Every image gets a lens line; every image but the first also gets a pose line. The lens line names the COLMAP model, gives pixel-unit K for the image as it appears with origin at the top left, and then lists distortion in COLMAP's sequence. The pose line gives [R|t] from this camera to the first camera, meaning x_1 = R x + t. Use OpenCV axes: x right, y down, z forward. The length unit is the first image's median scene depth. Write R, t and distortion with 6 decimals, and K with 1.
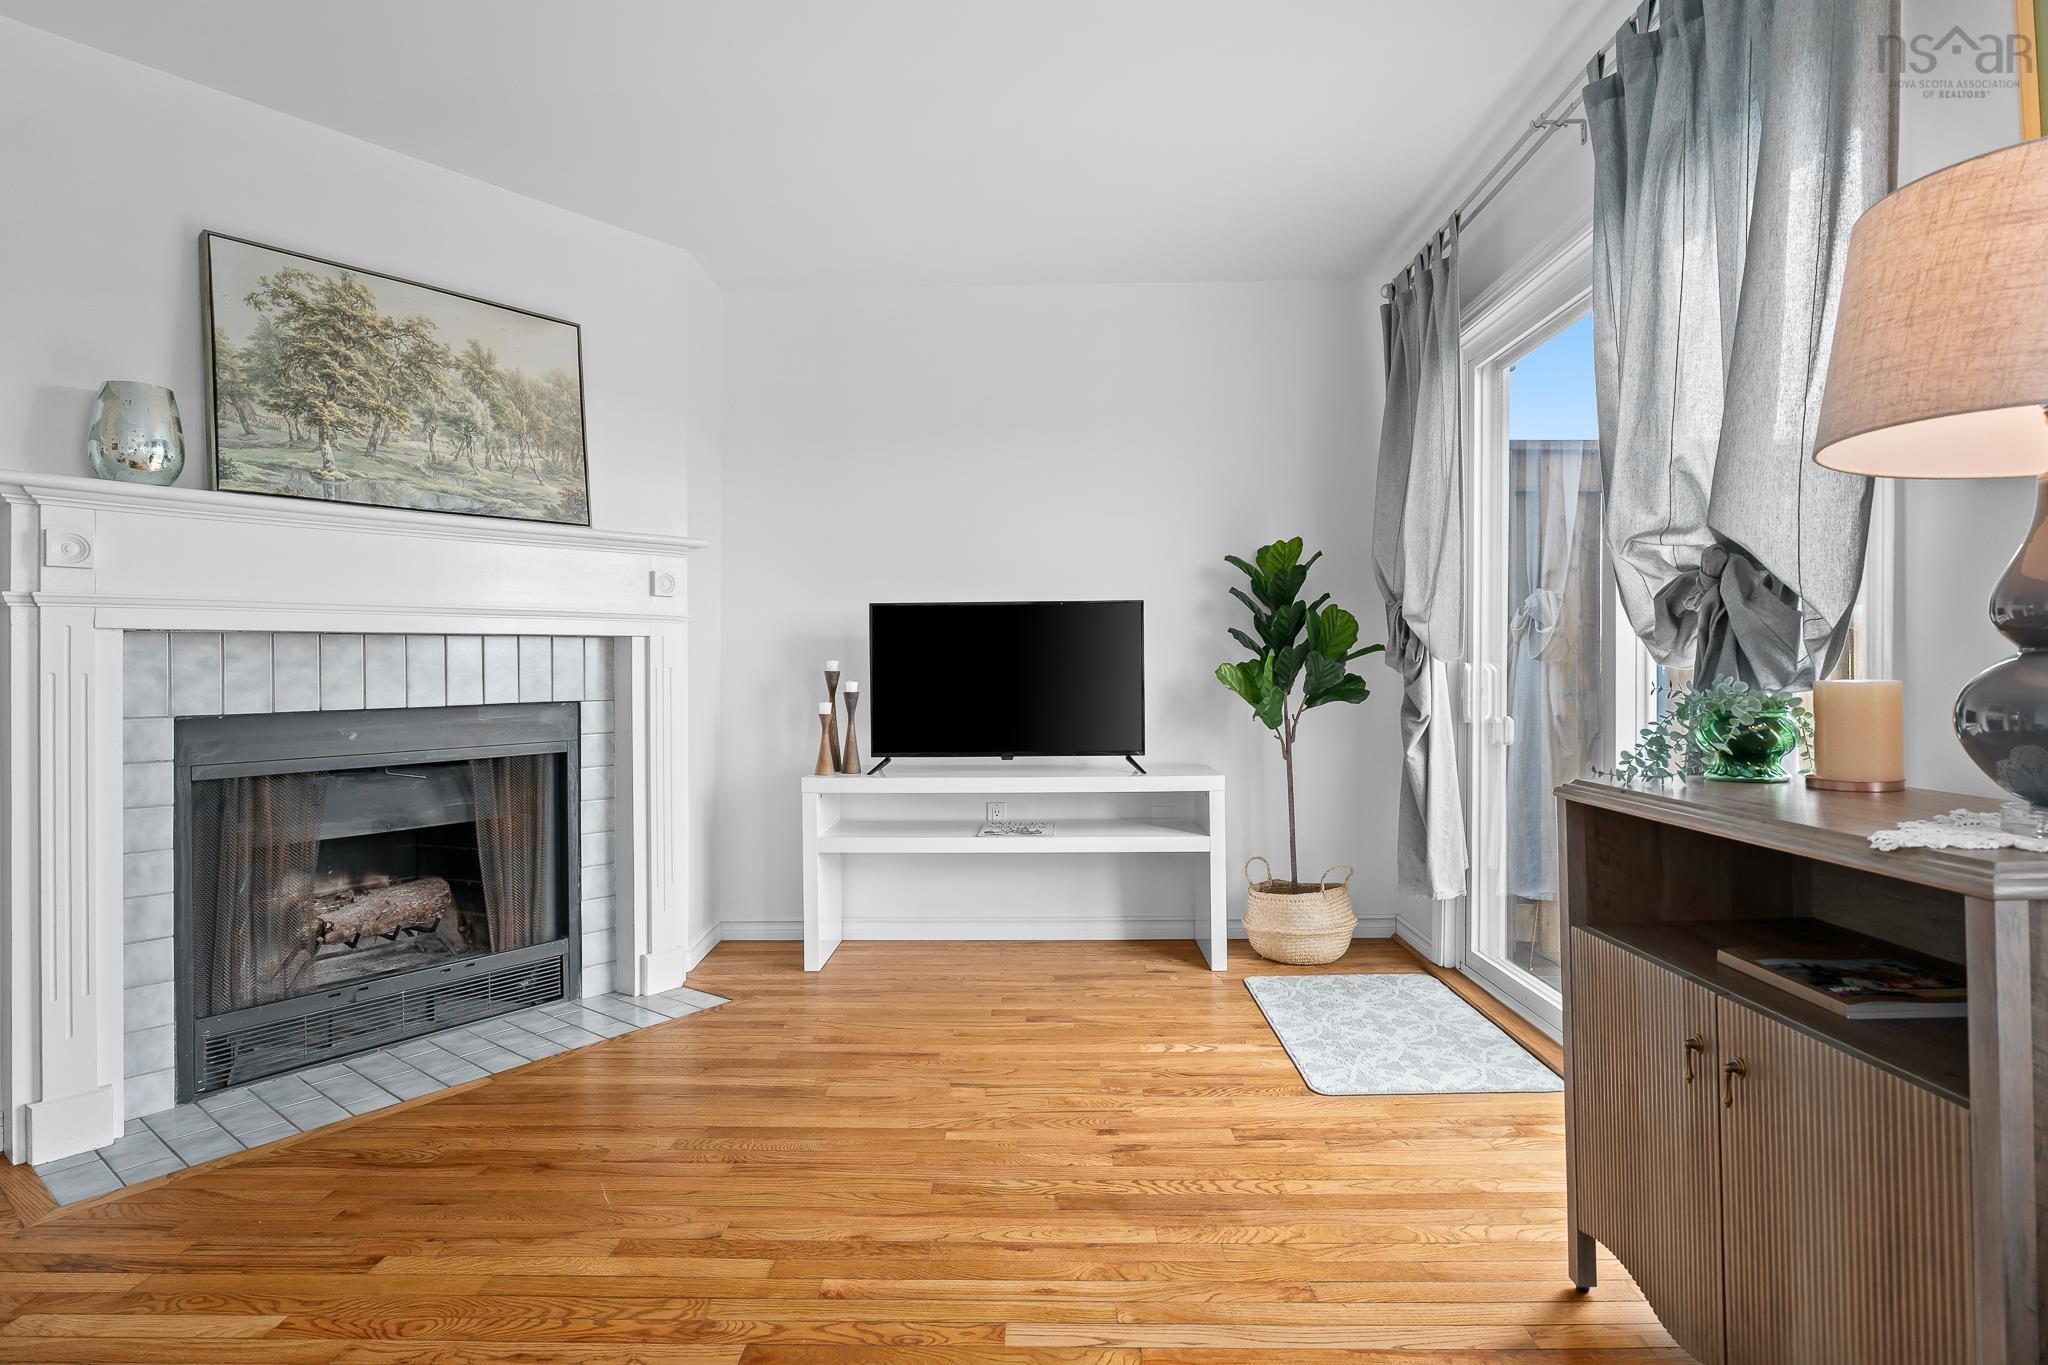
lens RADIAL K [[1048.6, 0, 1020.3], [0, 1048.6, 664.9], [0, 0, 1]] dist [-0.008348, -0.000616]
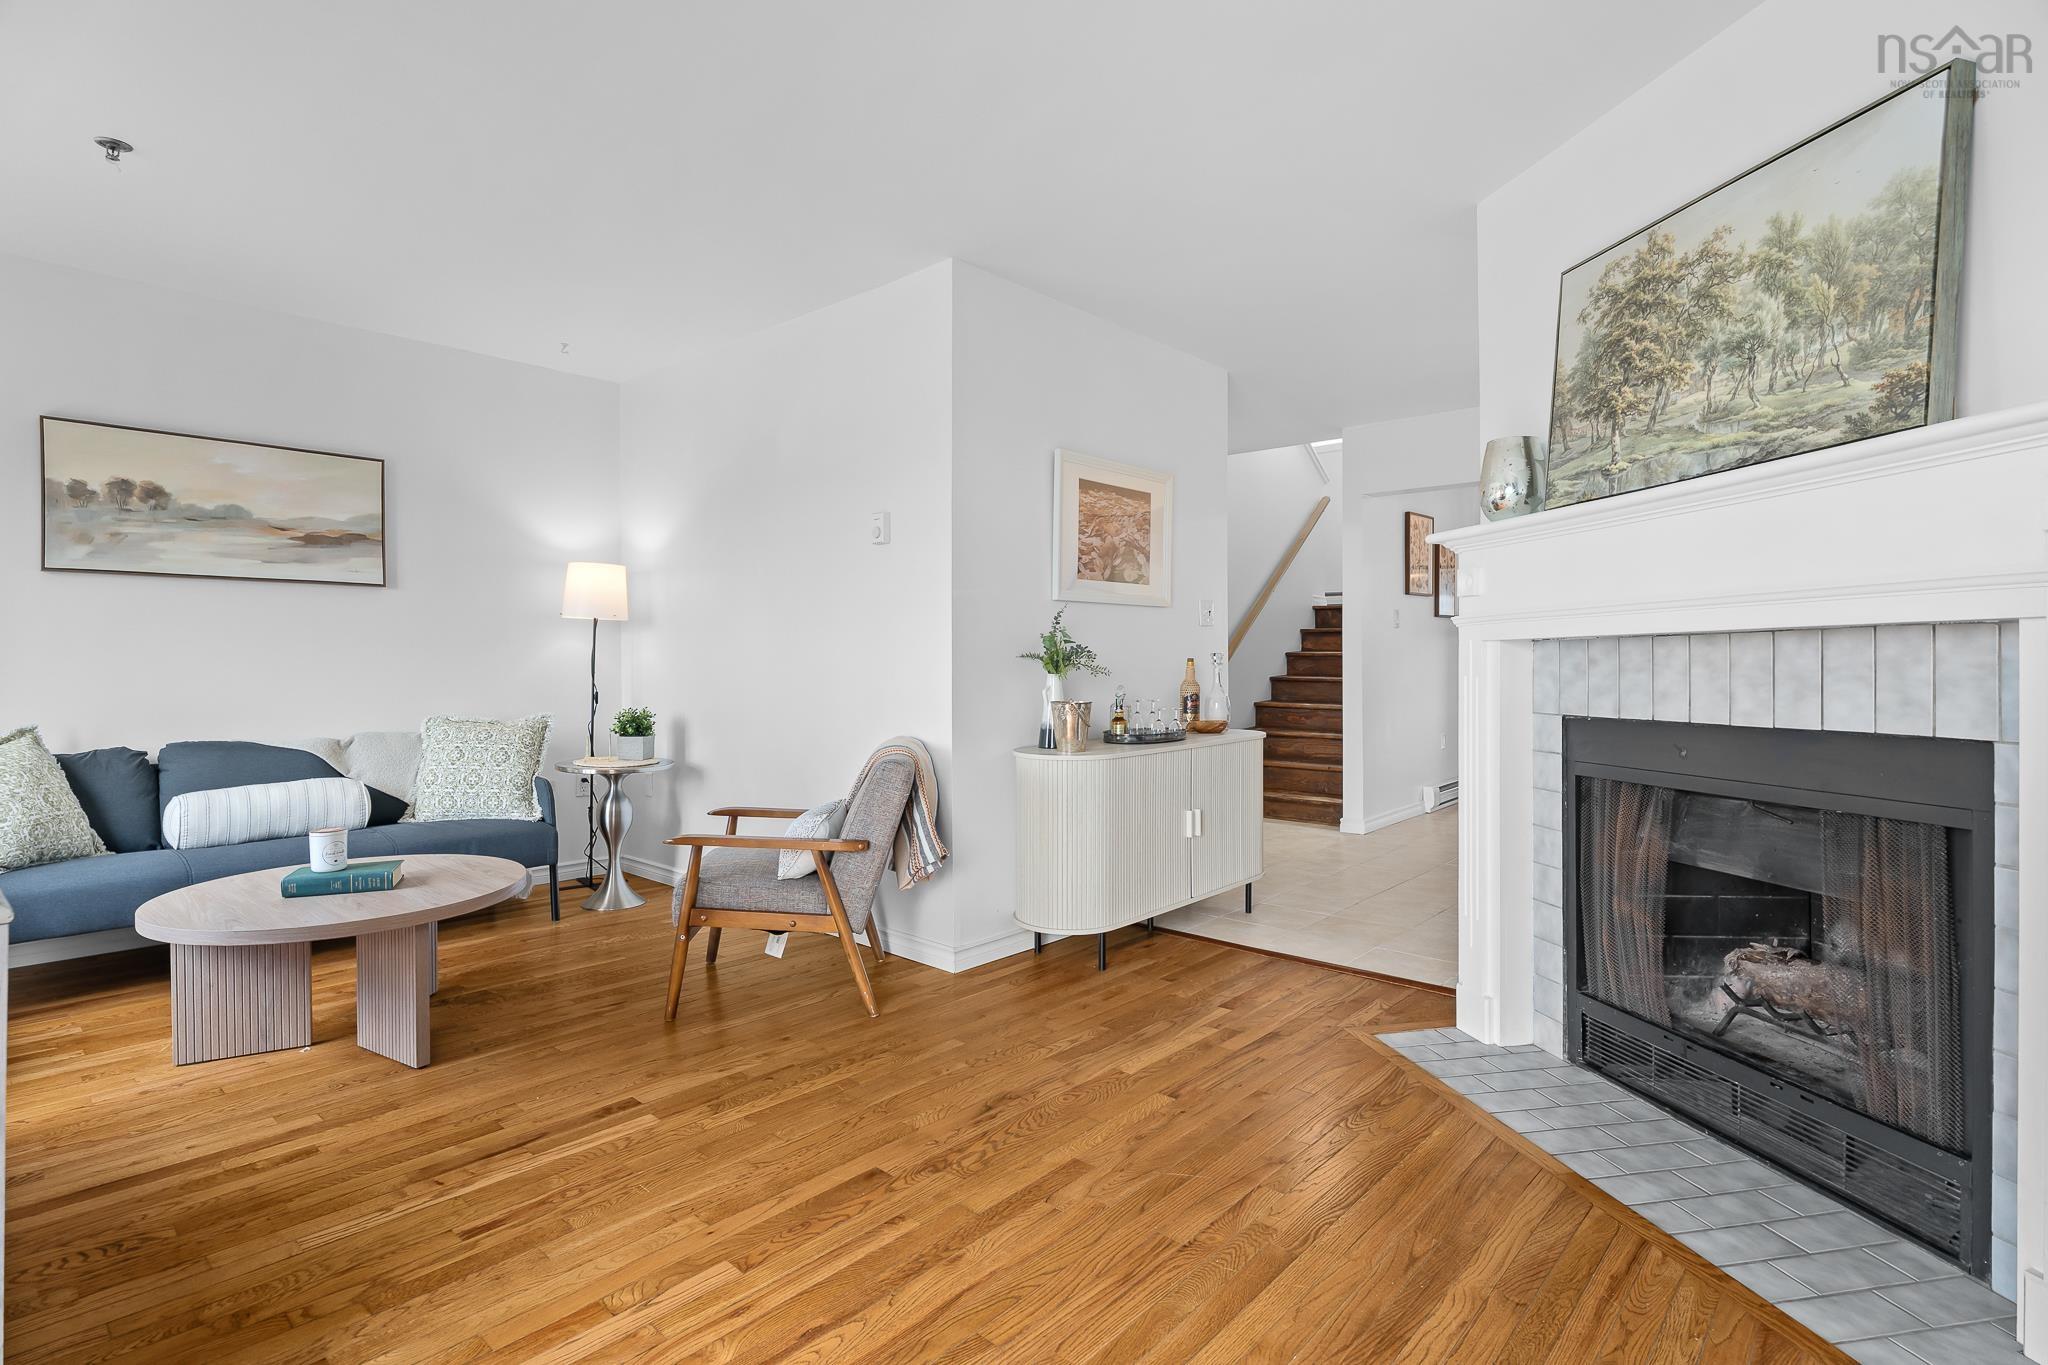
lens RADIAL K [[1000.0, 0, 1021.9], [0, 1000.0, 662.1], [0, 0, 1]] dist [-0.002720, -0.000640]
pose [[-0.649213, 0.008786, -0.760556, 0.339551], [0.009114, 0.999951, 0.003772, -0.014739], [0.760552, -0.004483, -0.649262, 1.087832]]
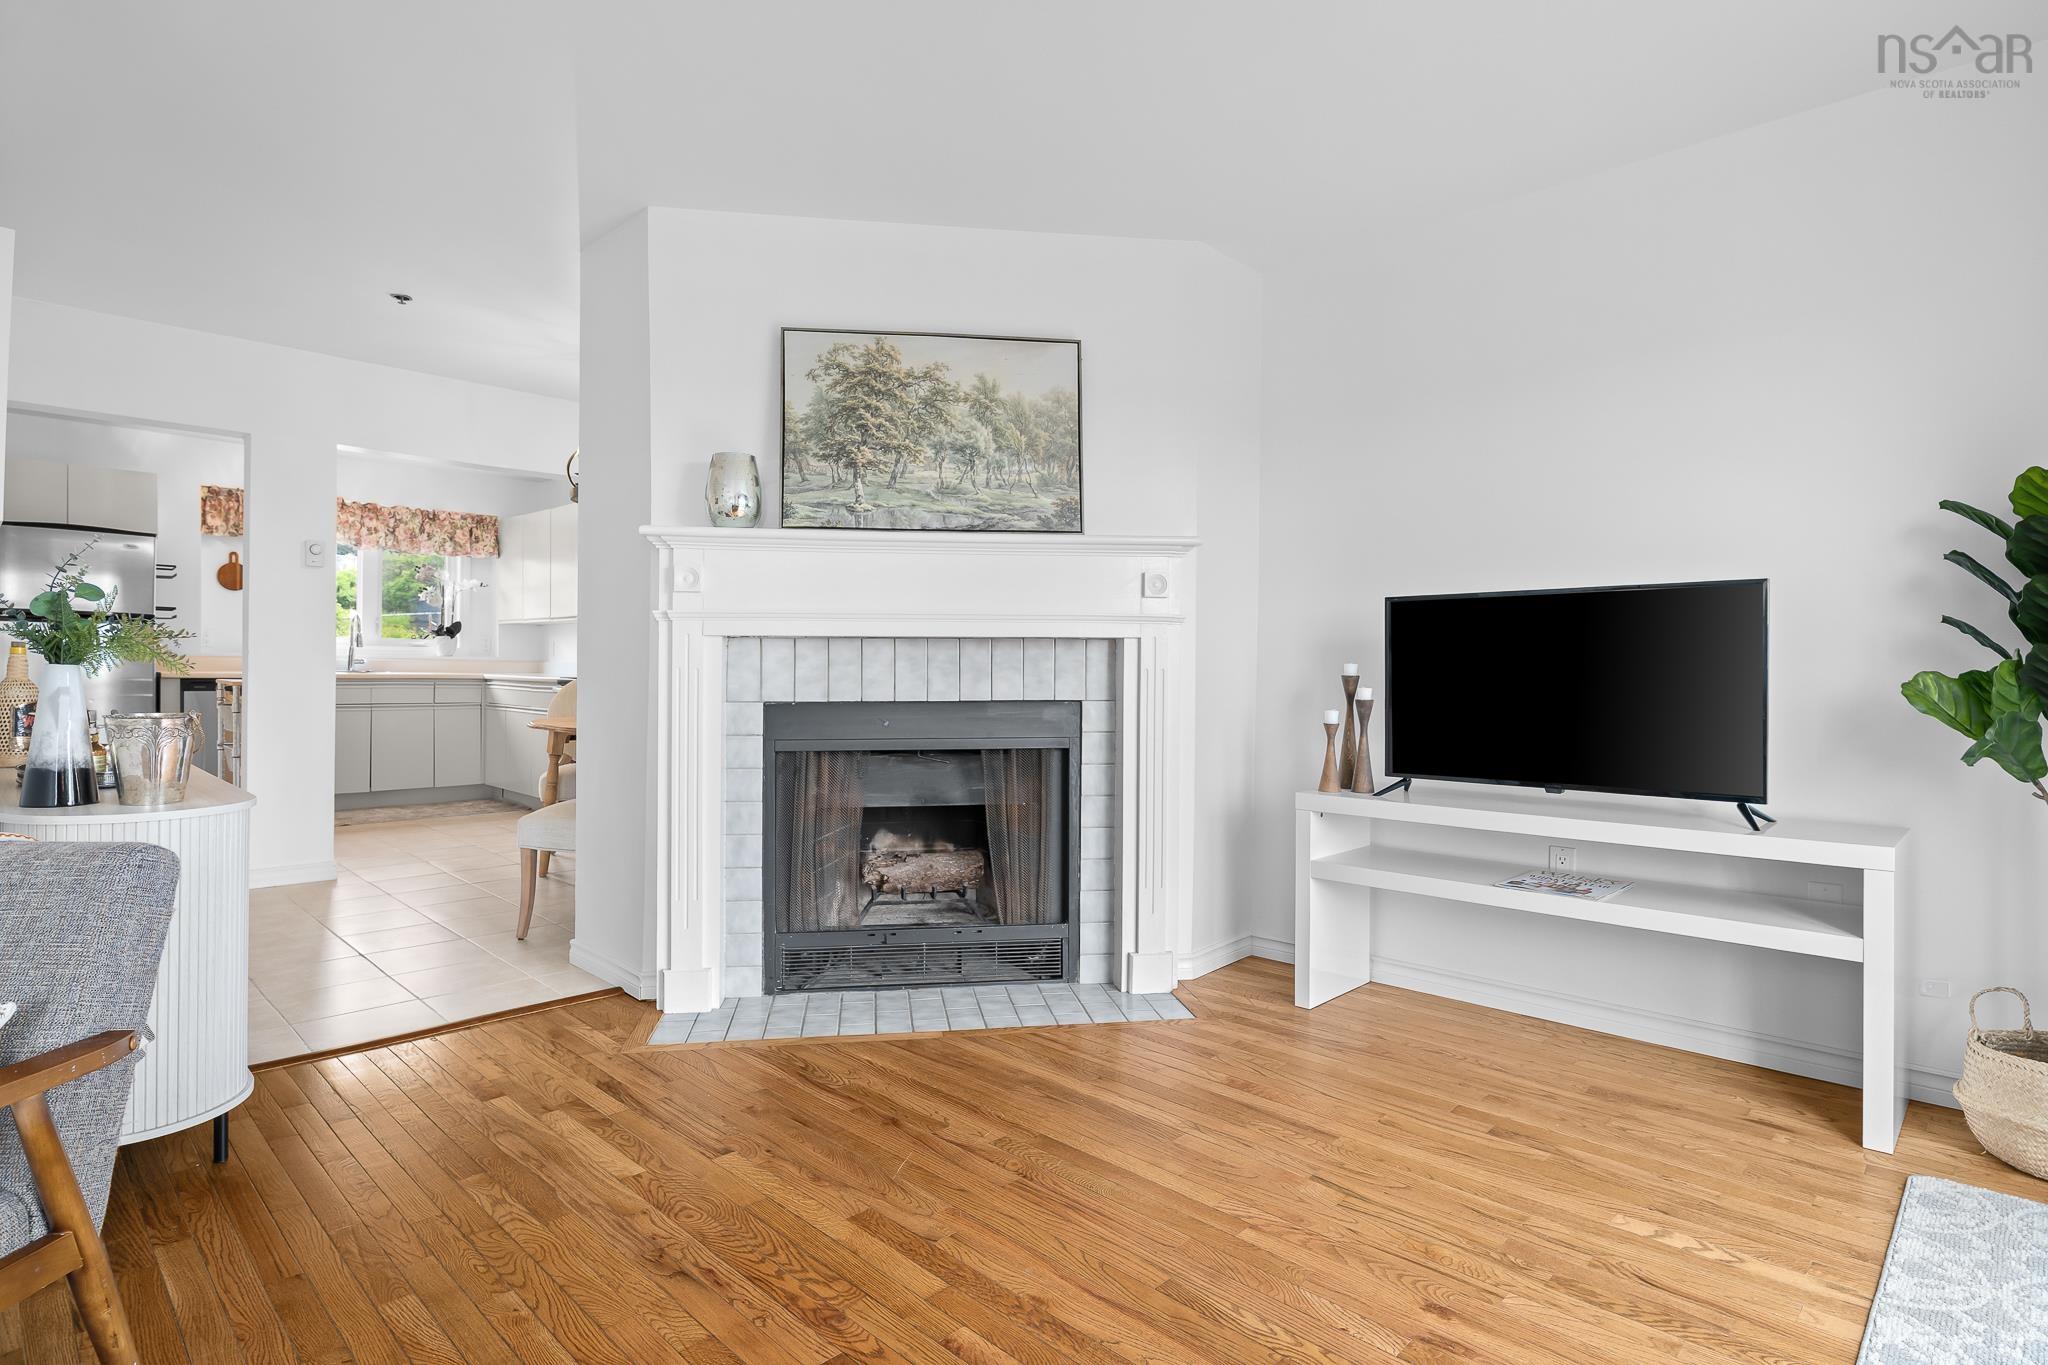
lens RADIAL K [[1048.4, 0, 1020.2], [0, 1048.4, 677.2], [0, 0, 1]] dist [-0.027512, 0.013941]
pose [[0.730590, 0.015432, -0.682642, 0.286101], [-0.009564, 0.999878, 0.012368, -0.000945], [0.682749, -0.002508, 0.730649, 0.218932]]
